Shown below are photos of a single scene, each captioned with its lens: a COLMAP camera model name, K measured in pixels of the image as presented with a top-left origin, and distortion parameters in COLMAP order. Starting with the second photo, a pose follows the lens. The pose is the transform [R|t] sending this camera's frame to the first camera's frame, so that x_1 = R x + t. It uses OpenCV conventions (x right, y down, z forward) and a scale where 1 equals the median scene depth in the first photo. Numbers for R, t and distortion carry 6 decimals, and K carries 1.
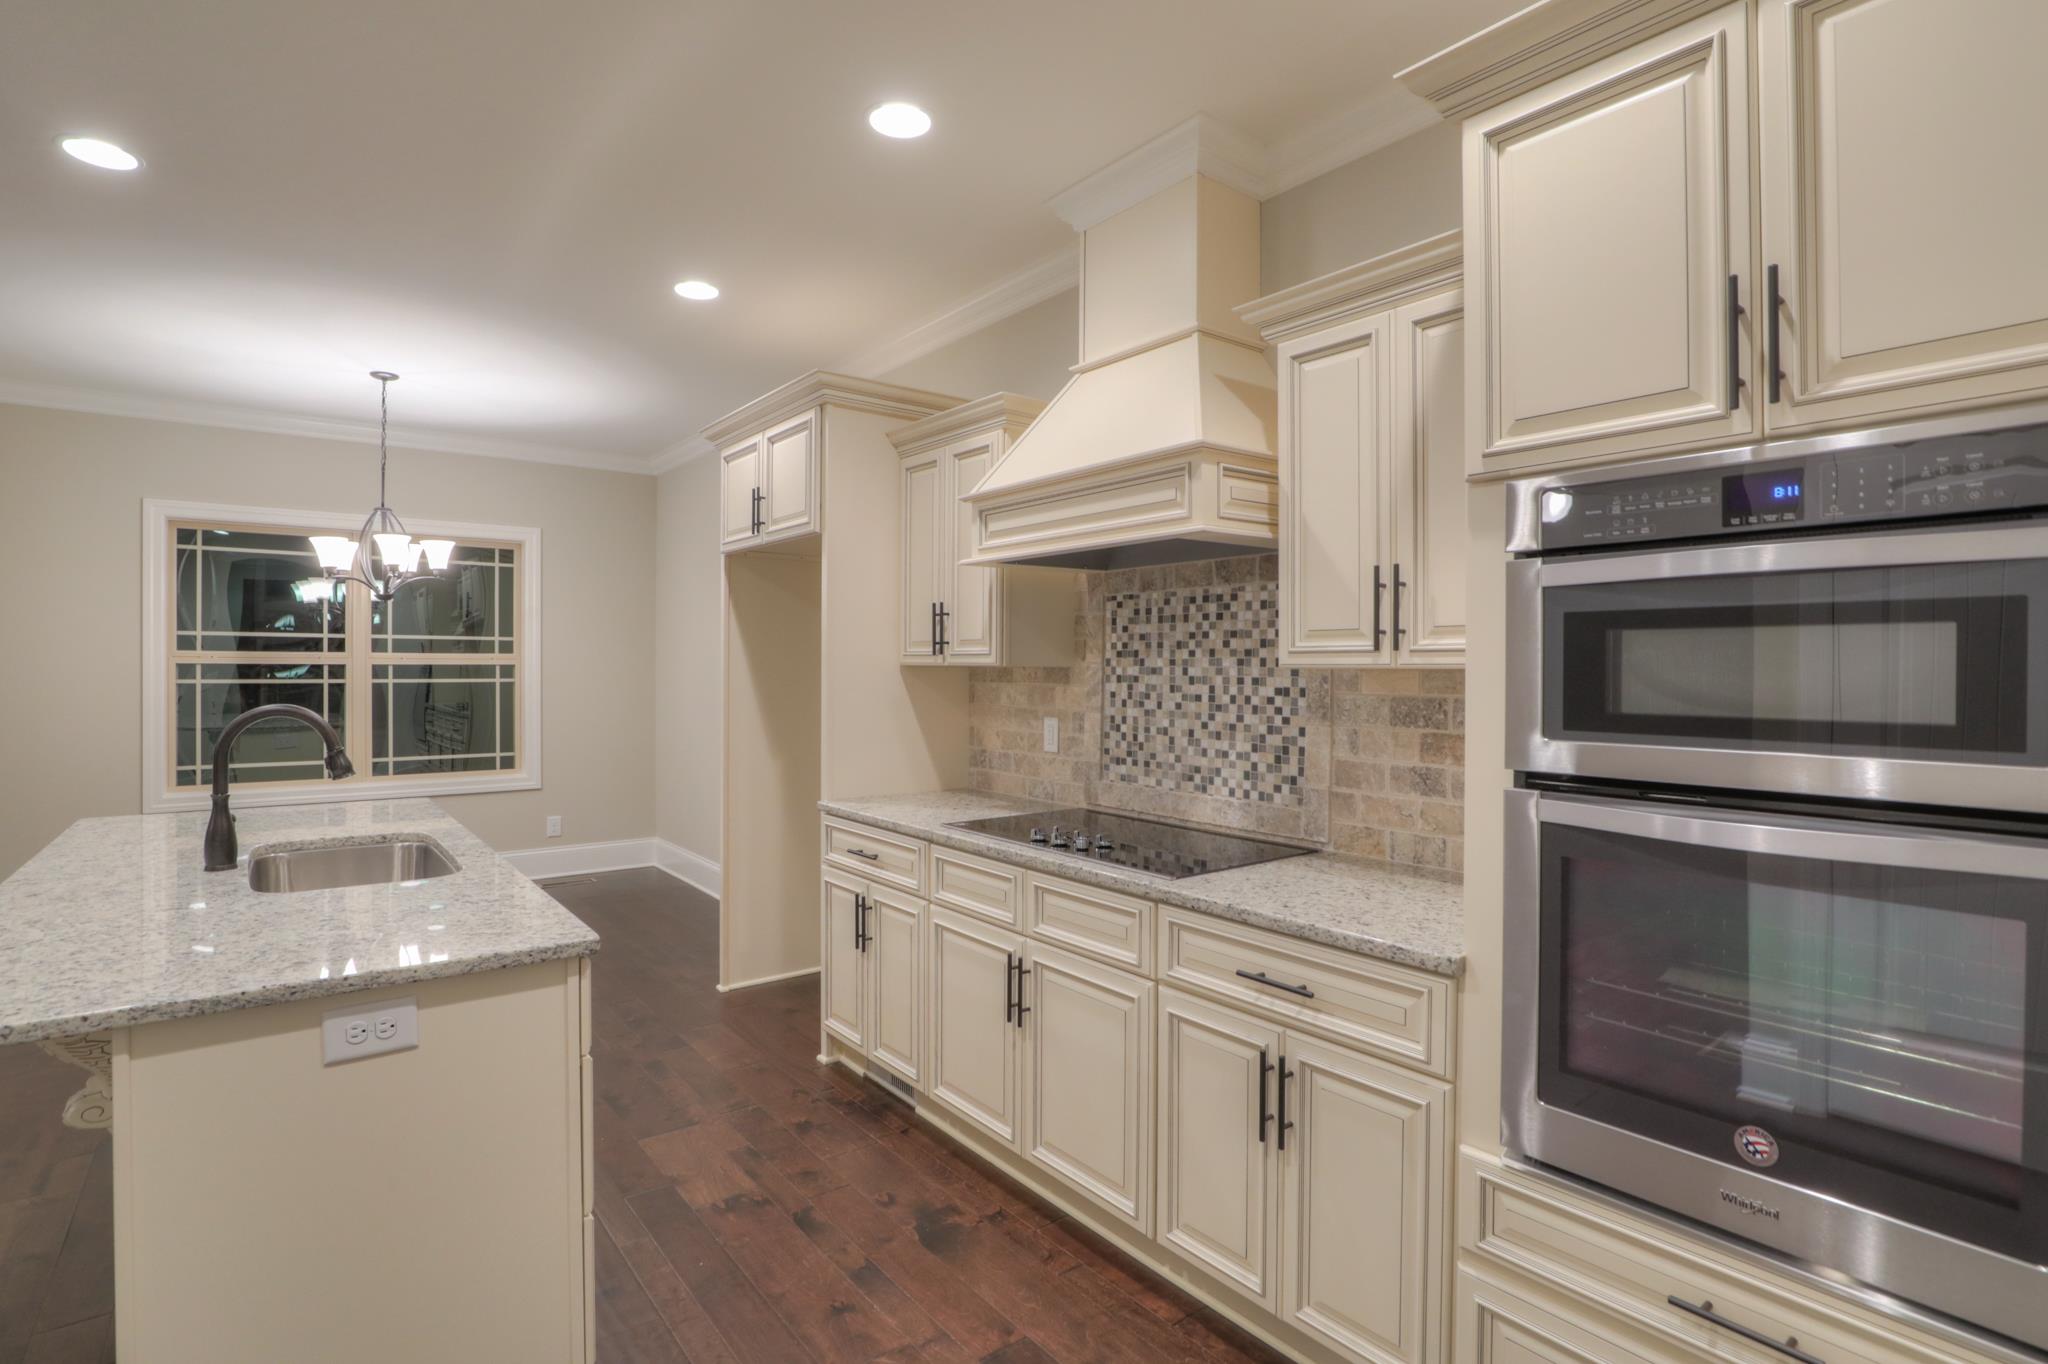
lens RADIAL K [[973.5, 0, 1045.2], [0, 973.5, 670.5], [0, 0, 1]] dist [-0.033501, 0.000254]
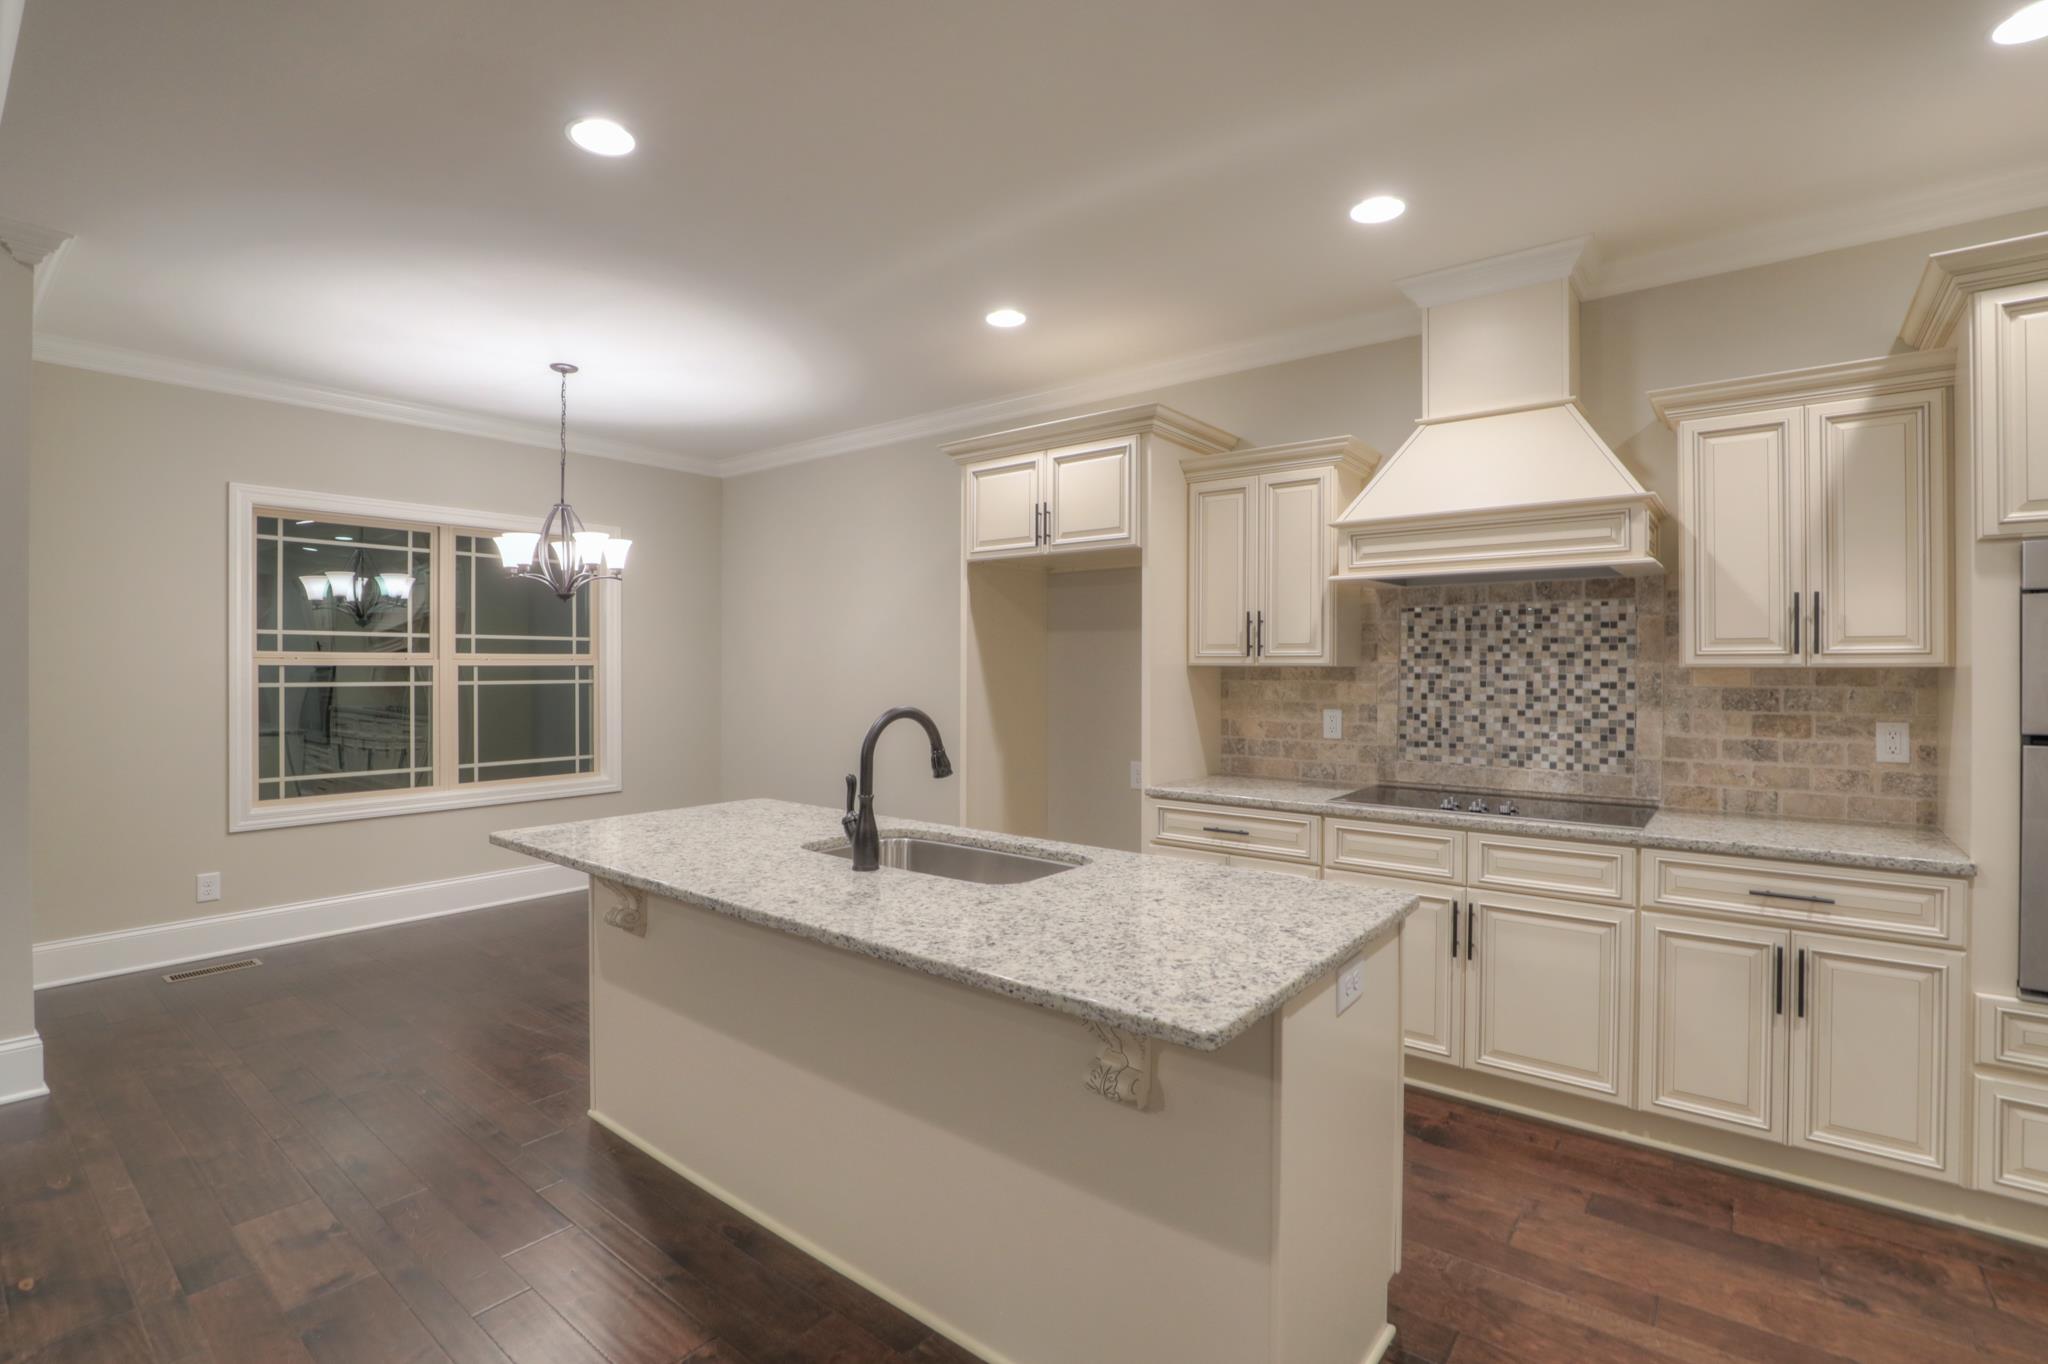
lens RADIAL K [[911.7, 0, 1015.5], [0, 911.7, 669.7], [0, 0, 1]] dist [-0.037118, 0.006968]
pose [[0.975003, -0.003281, 0.222167, -0.671940], [0.003299, 0.999995, 0.000292, -0.001801], [-0.222167, 0.000449, 0.975009, 0.010533]]
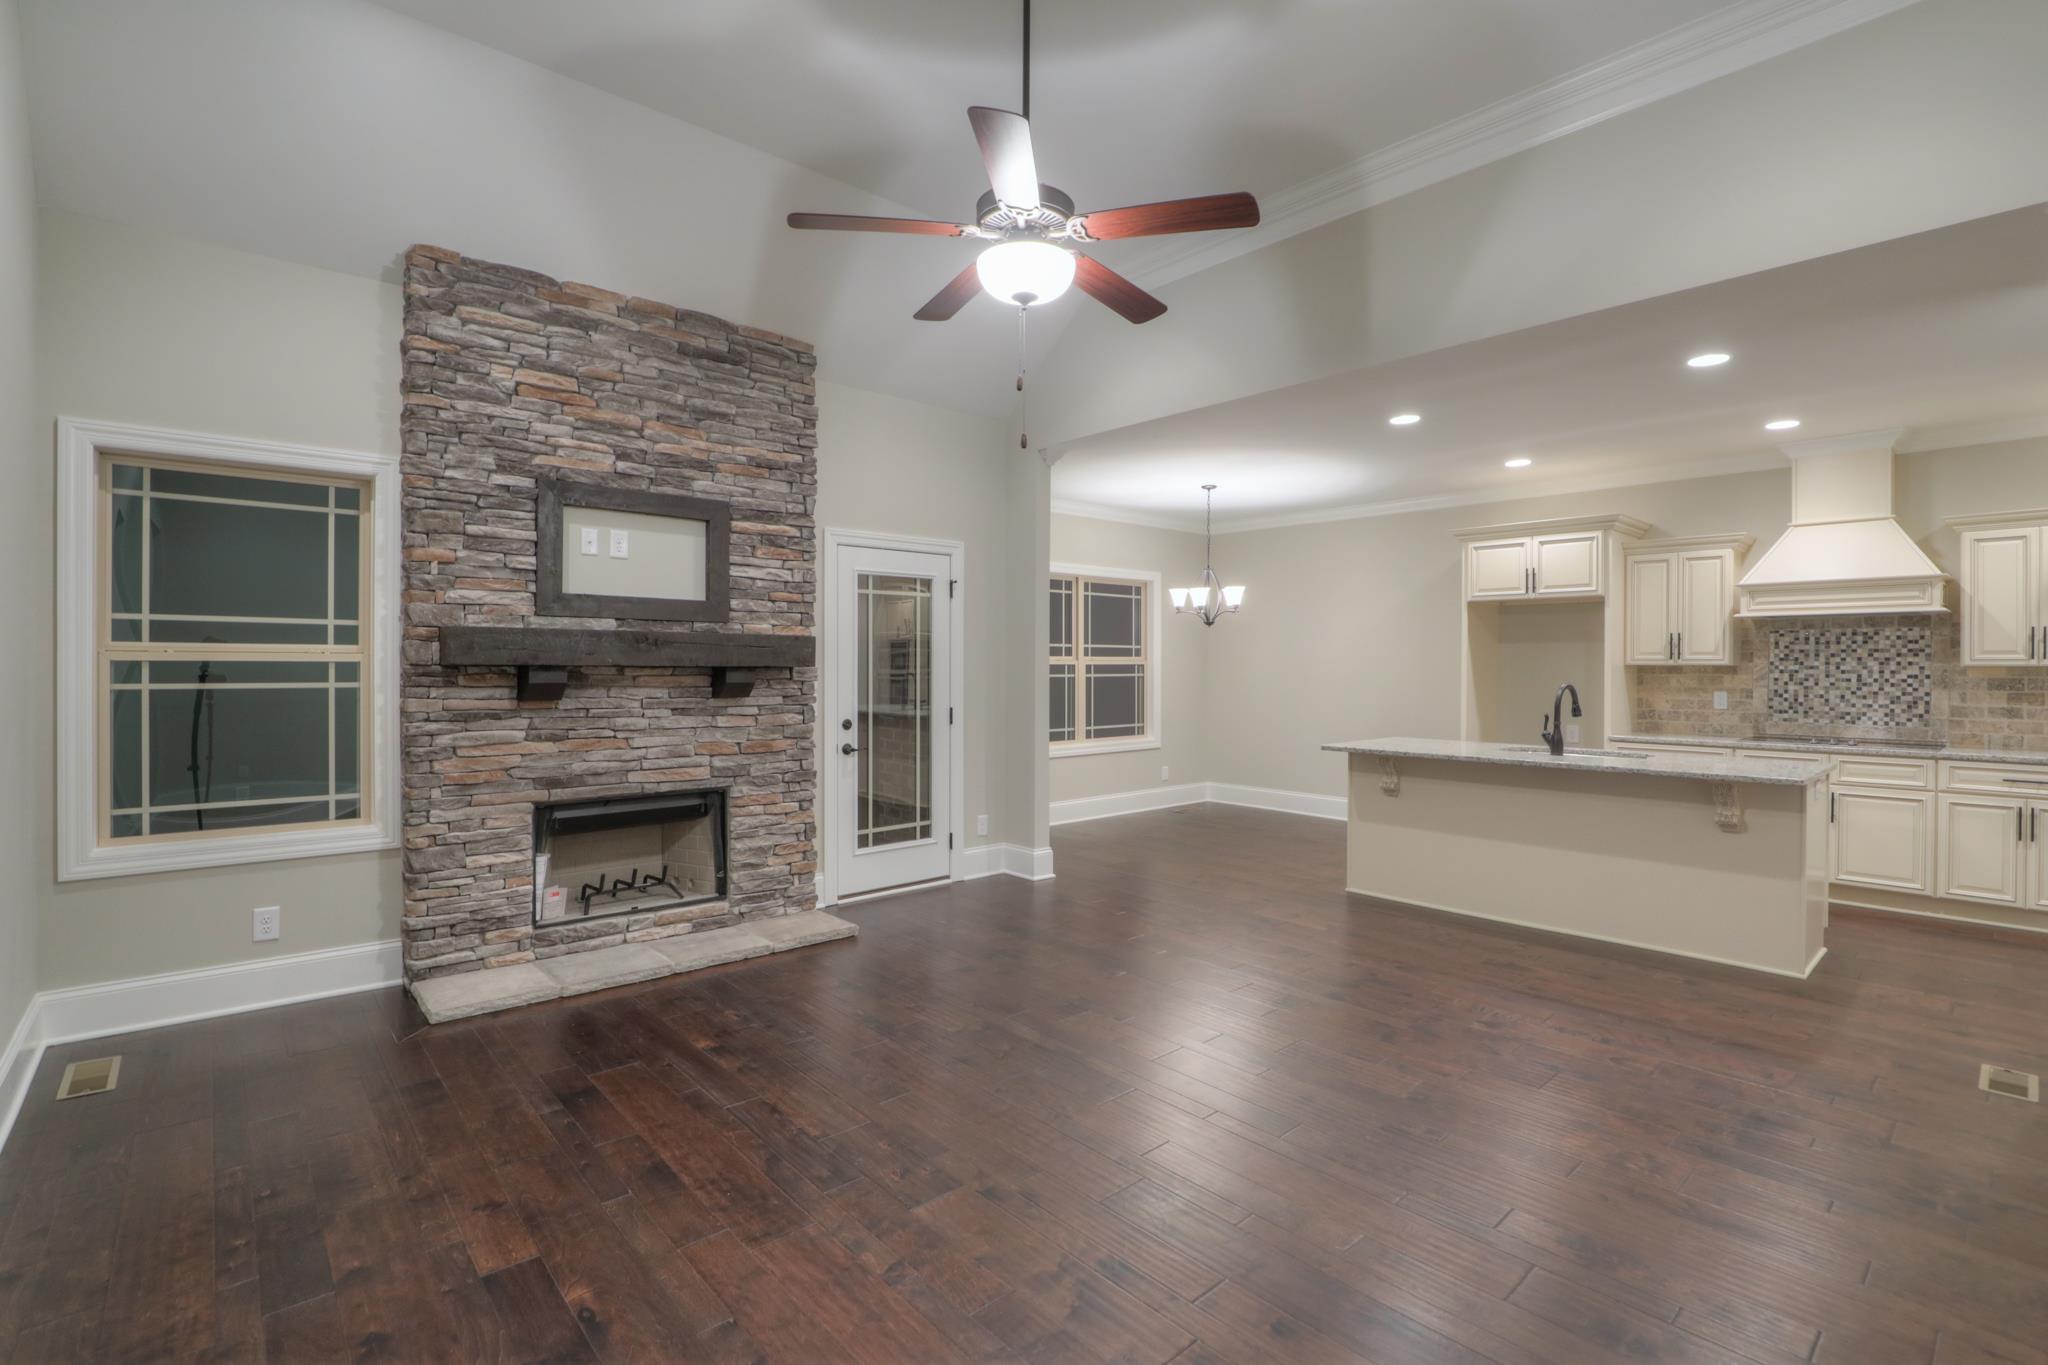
lens RADIAL K [[911.7, 0, 1020.5], [0, 911.7, 672.8], [0, 0, 1]] dist [-0.037118, 0.006968]
pose [[0.998297, -0.001584, 0.058319, -1.649172], [0.001365, 0.999992, 0.003797, 0.002115], [-0.058325, -0.003711, 0.998291, -0.784017]]
